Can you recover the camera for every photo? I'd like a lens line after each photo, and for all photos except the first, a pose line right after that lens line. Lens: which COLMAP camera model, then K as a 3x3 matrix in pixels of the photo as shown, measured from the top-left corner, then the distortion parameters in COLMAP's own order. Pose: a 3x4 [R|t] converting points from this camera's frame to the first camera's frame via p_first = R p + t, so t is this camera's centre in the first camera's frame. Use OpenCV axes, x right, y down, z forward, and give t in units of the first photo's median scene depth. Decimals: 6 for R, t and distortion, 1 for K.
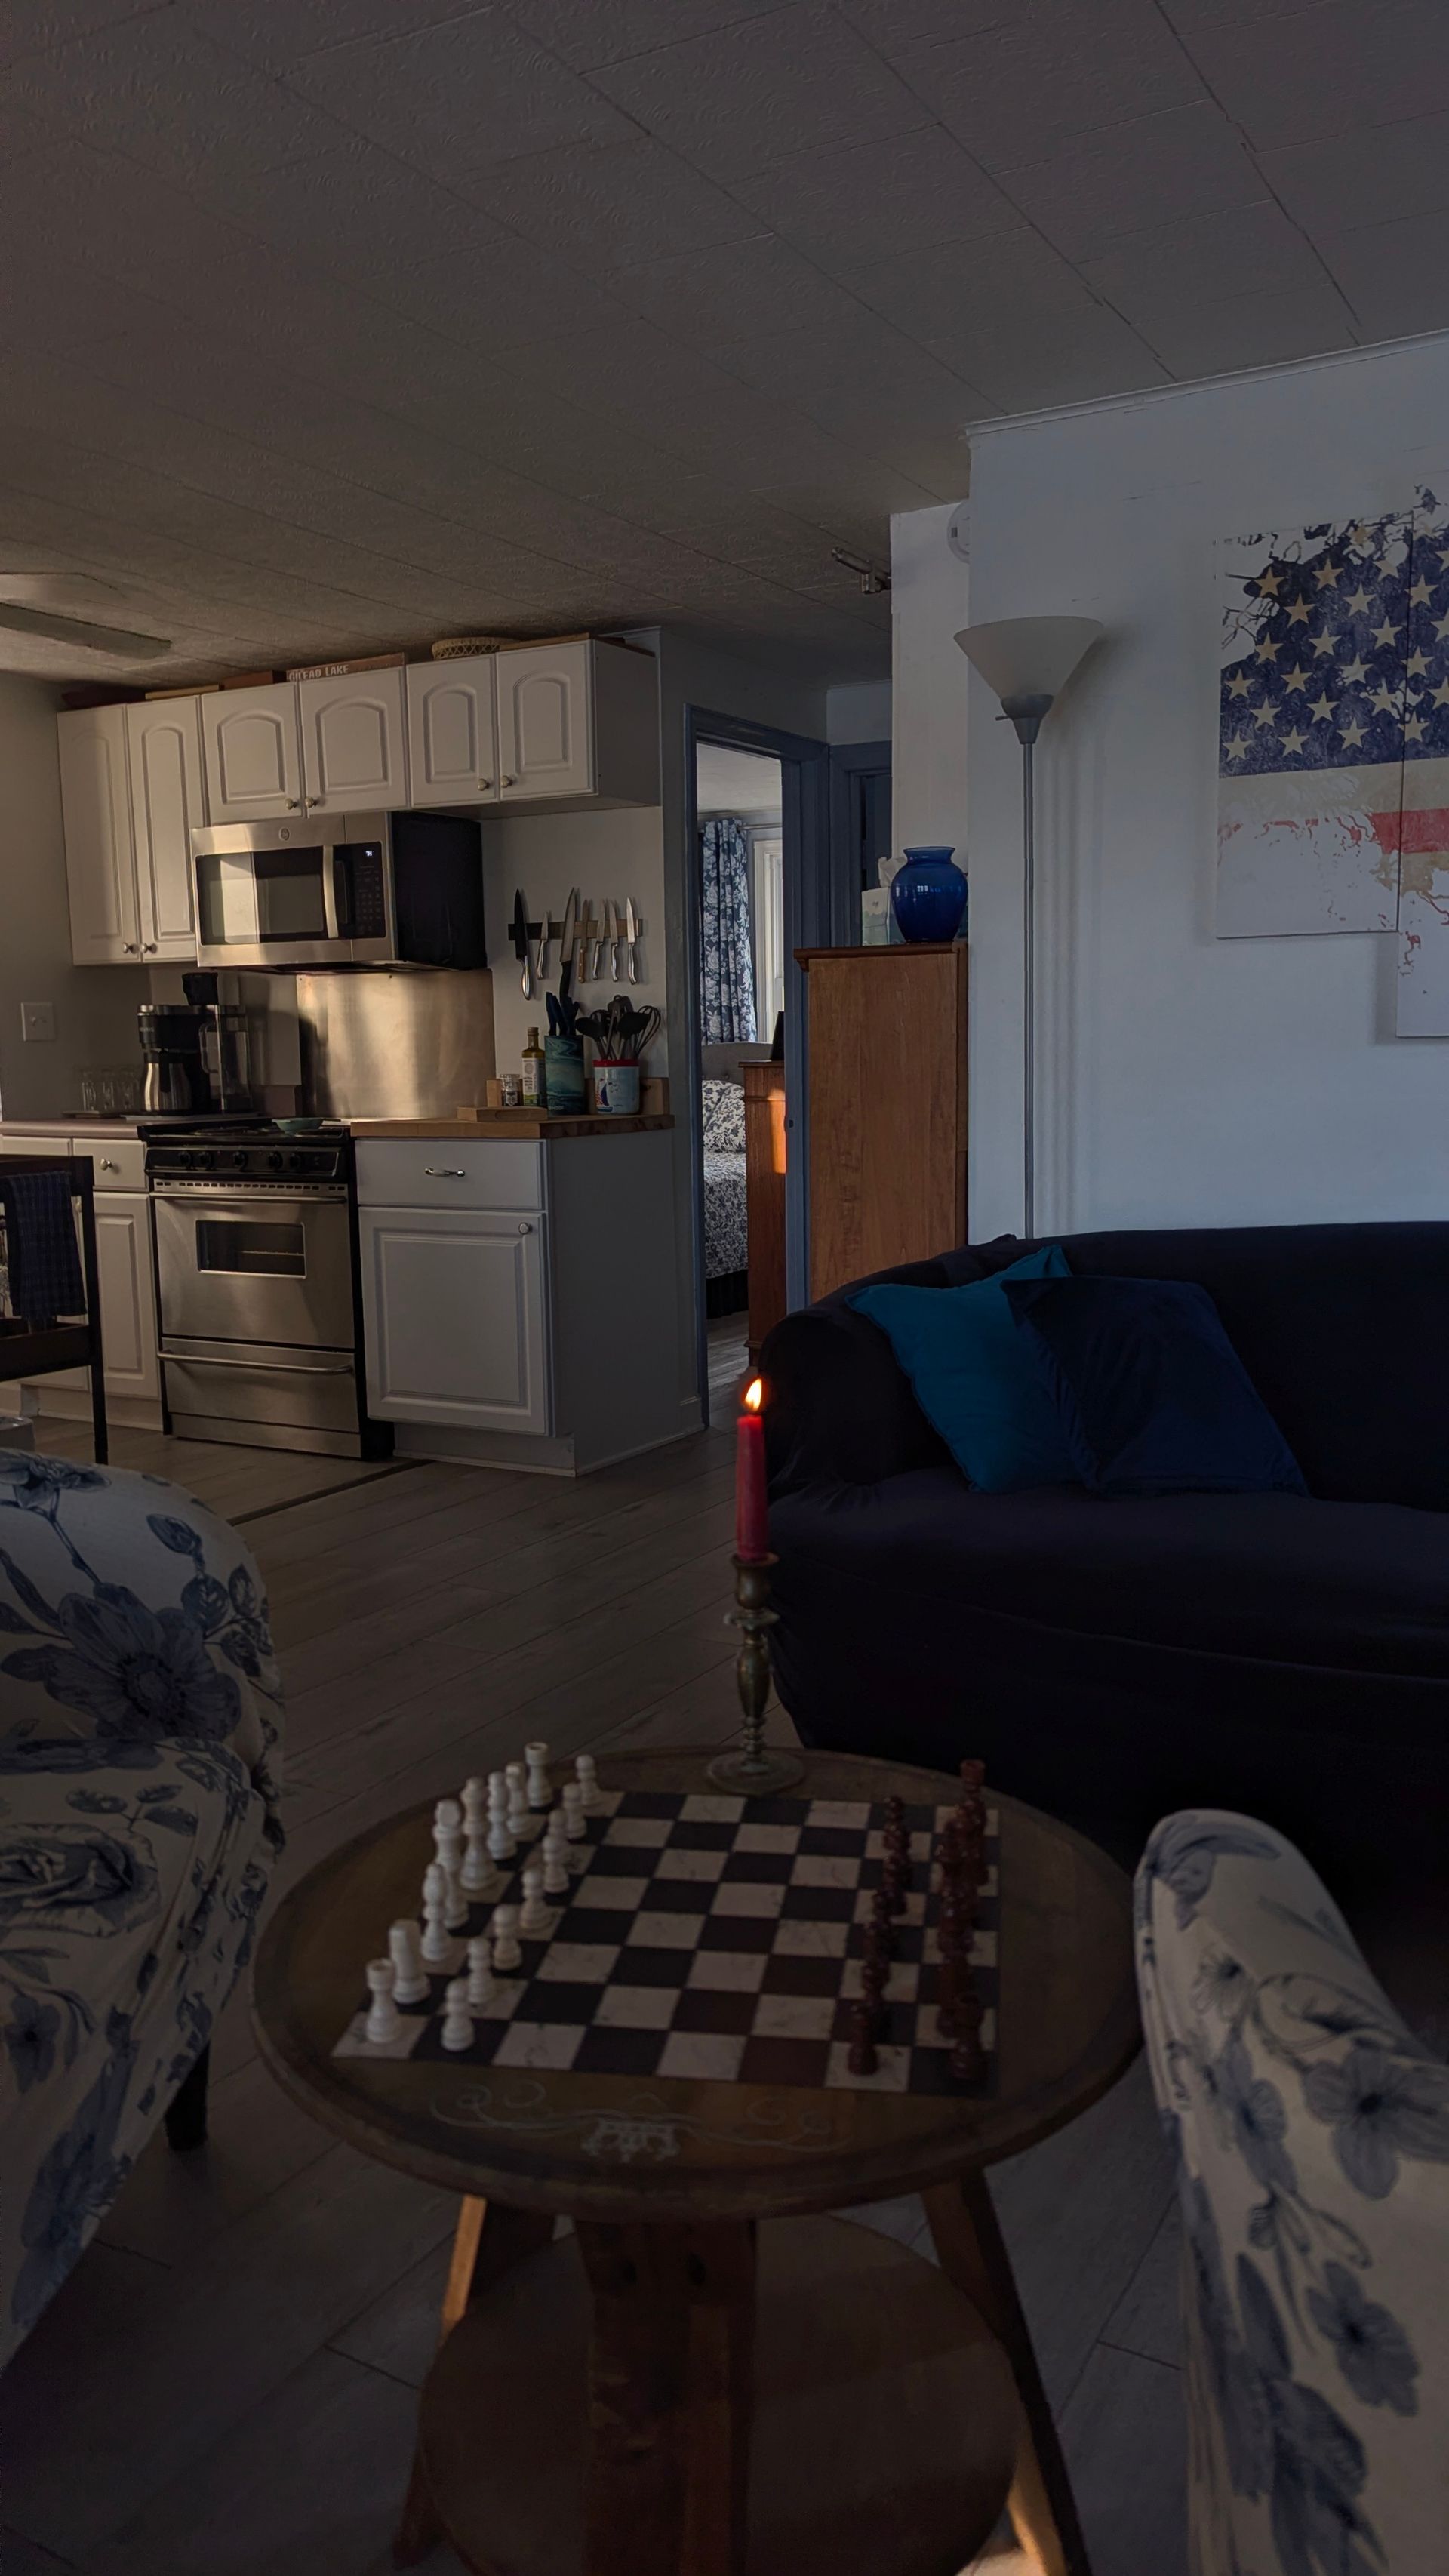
lens RADIAL K [[1849.0, 0, 725.6], [0, 1849.0, 1302.7], [0, 0, 1]] dist [0.062446, -0.048939]
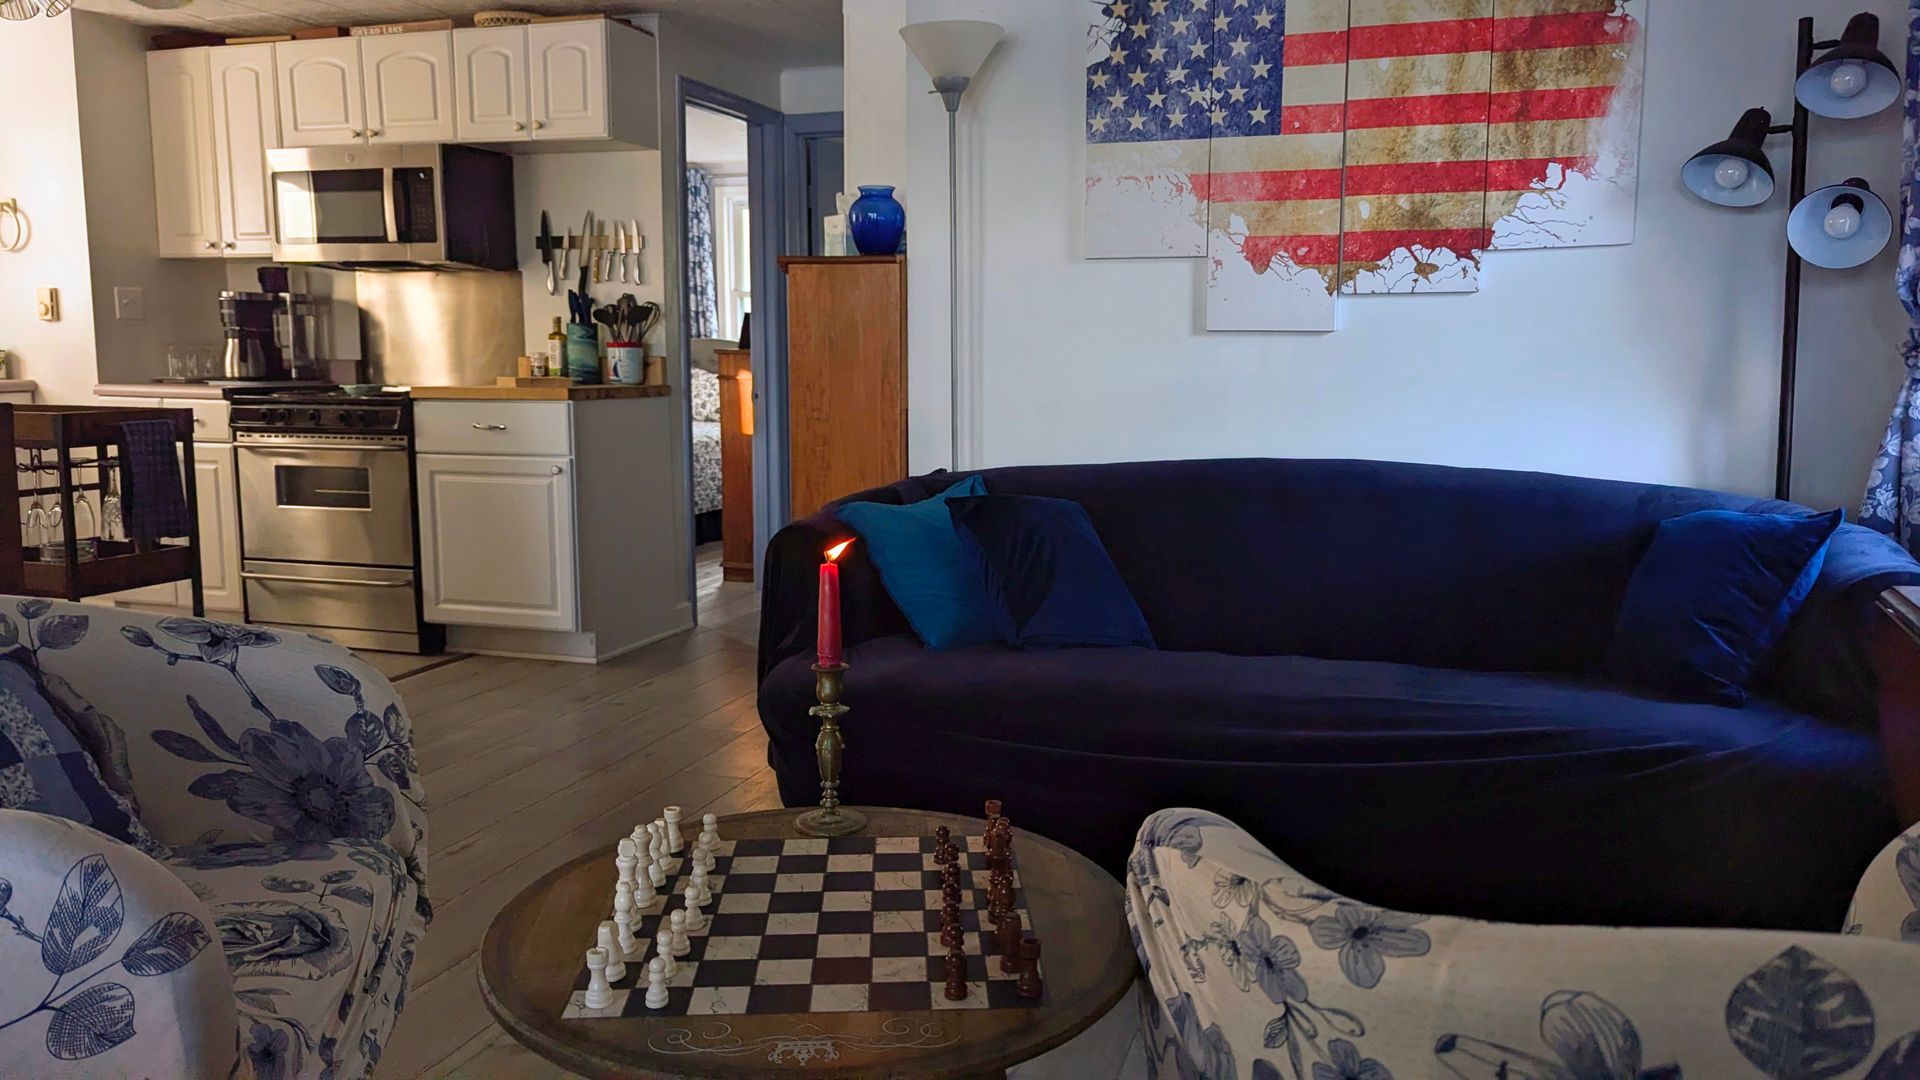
lens RADIAL K [[1392.4, 0, 960.0], [0, 1392.4, 540.0], [0, 0, 1]] dist [0.033232, -0.007482]
pose [[0.979745, -0.006319, 0.200151, -0.026027], [0.007251, 0.999966, -0.003923, 0.013260], [-0.200119, 0.005294, 0.979757, -0.008122]]
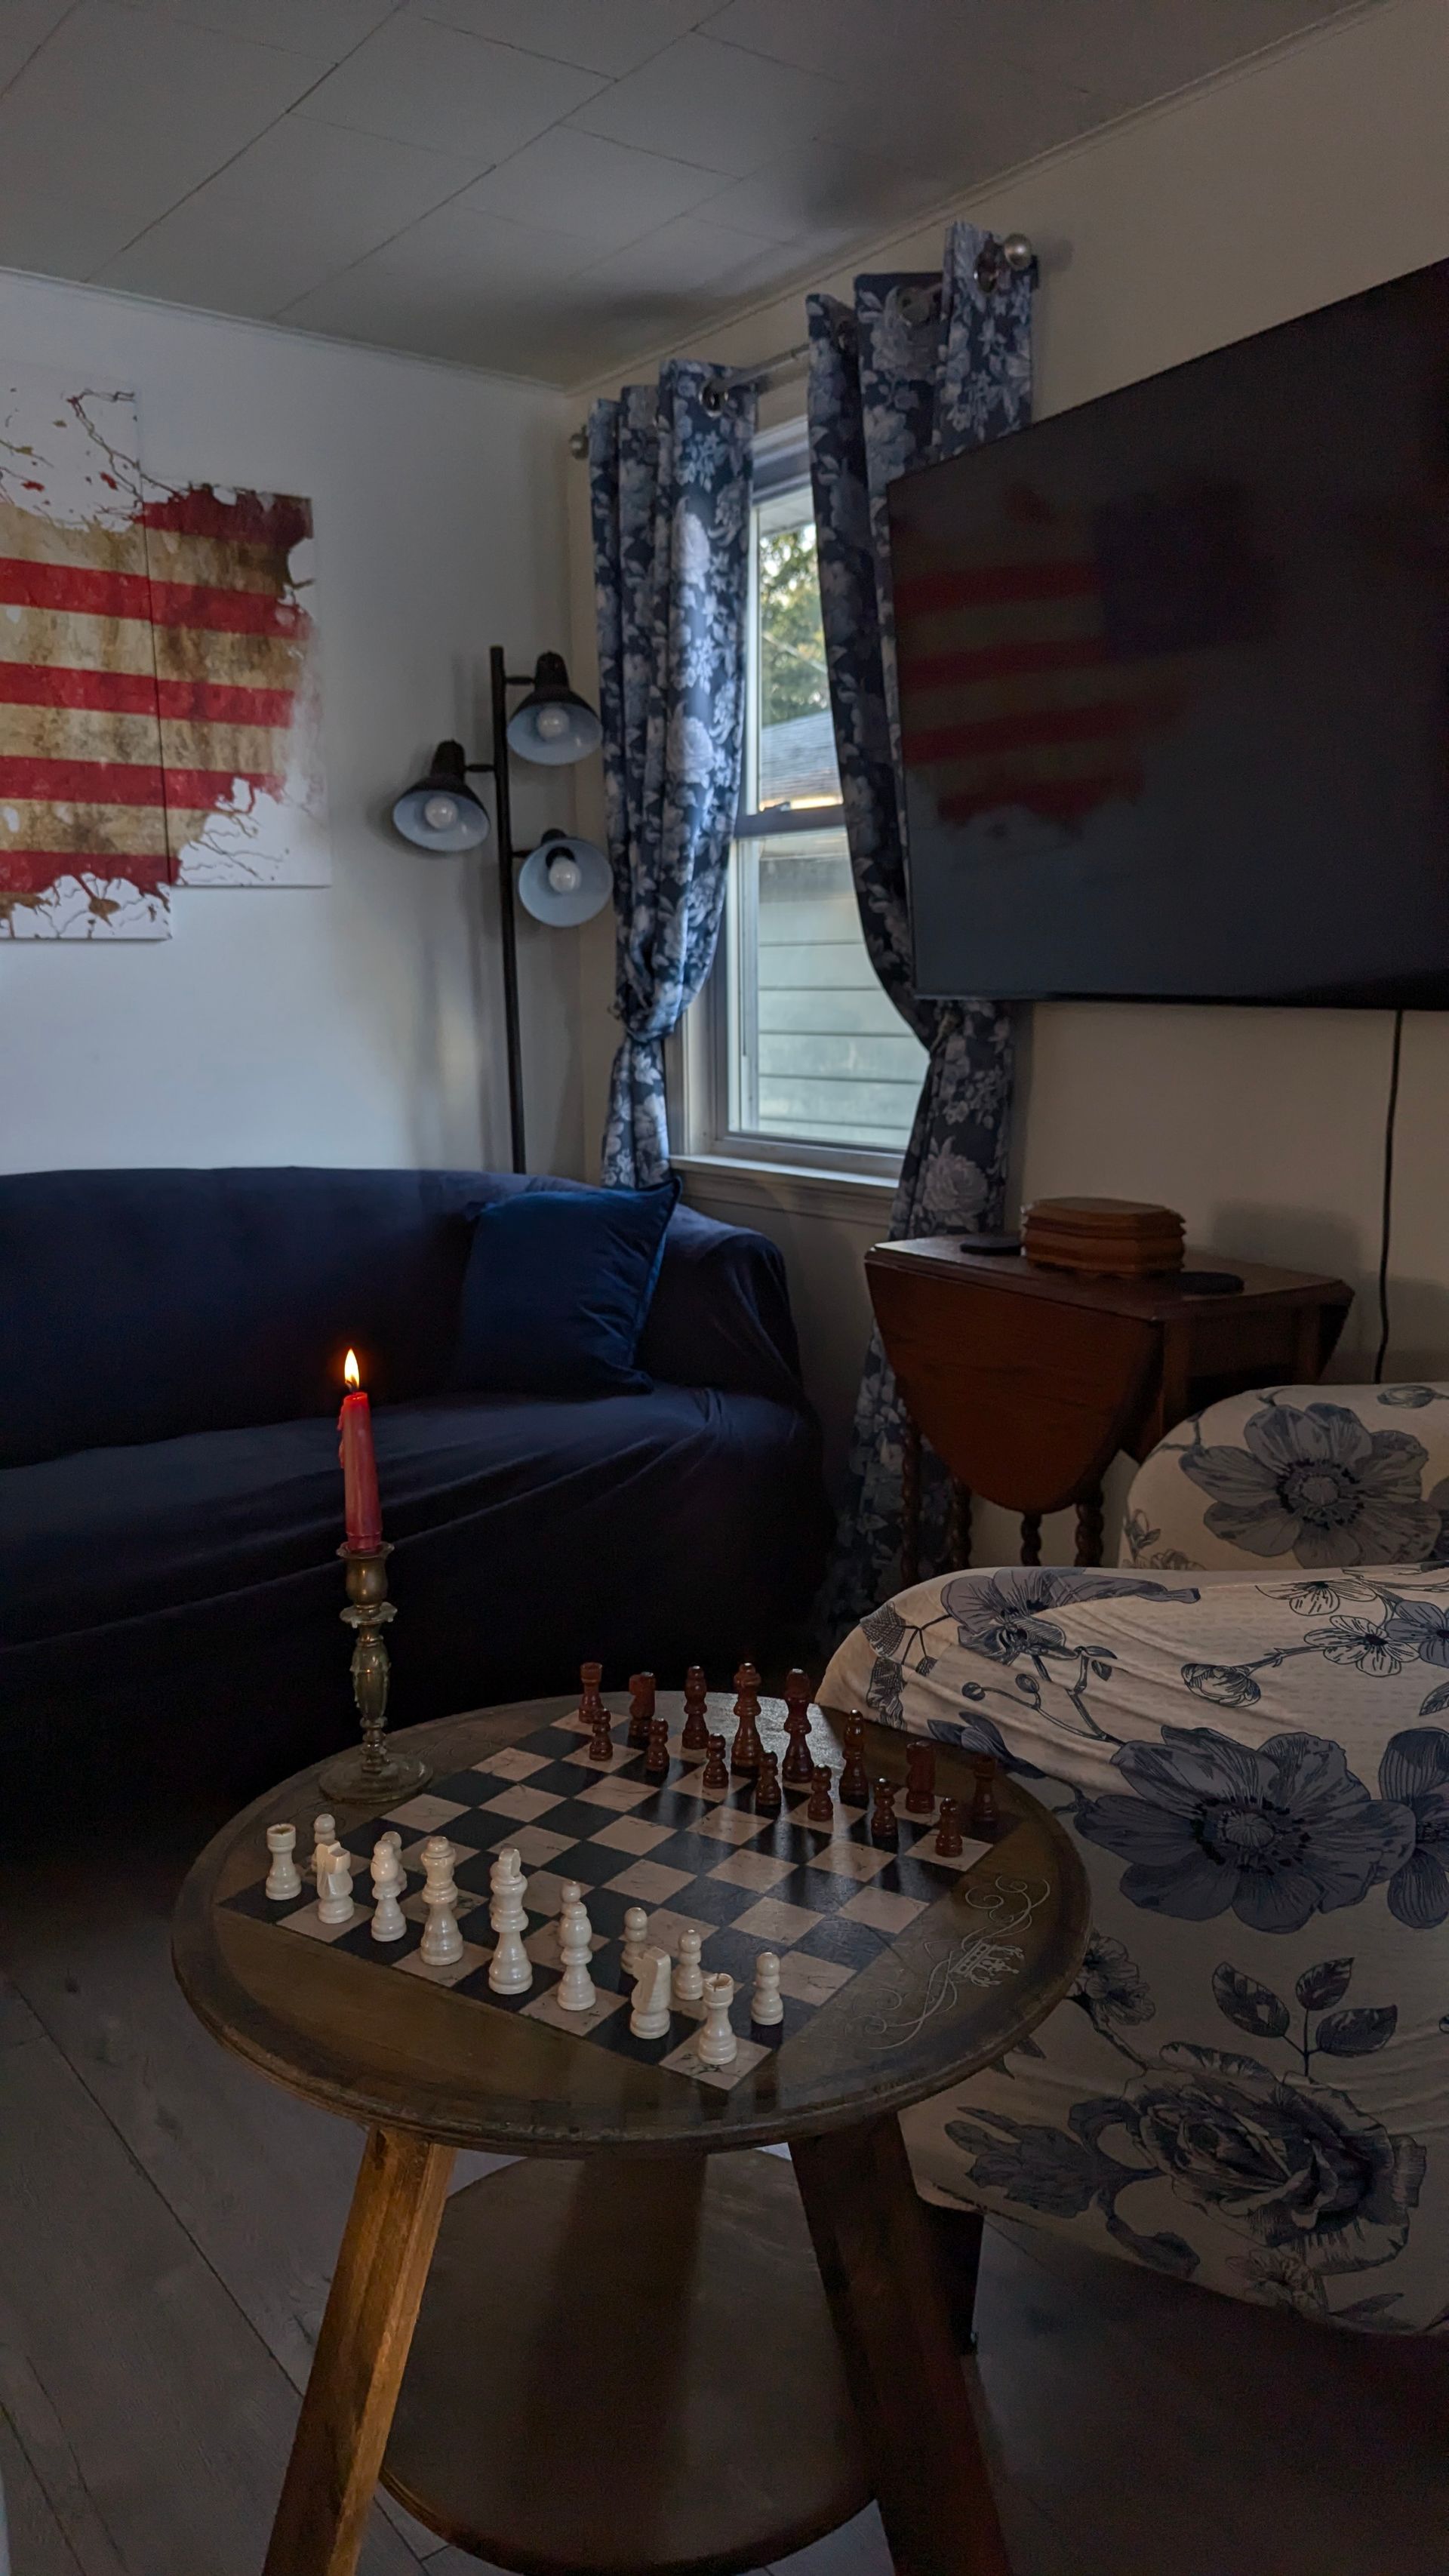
lens RADIAL K [[1845.3, 0, 809.7], [0, 1845.3, 1310.2], [0, 0, 1]] dist [0.065351, -0.057968]
pose [[0.394539, -0.145193, 0.907336, -0.191140], [0.126354, 0.986630, 0.102939, -0.011971], [-0.910150, 0.074032, 0.407610, 0.112280]]
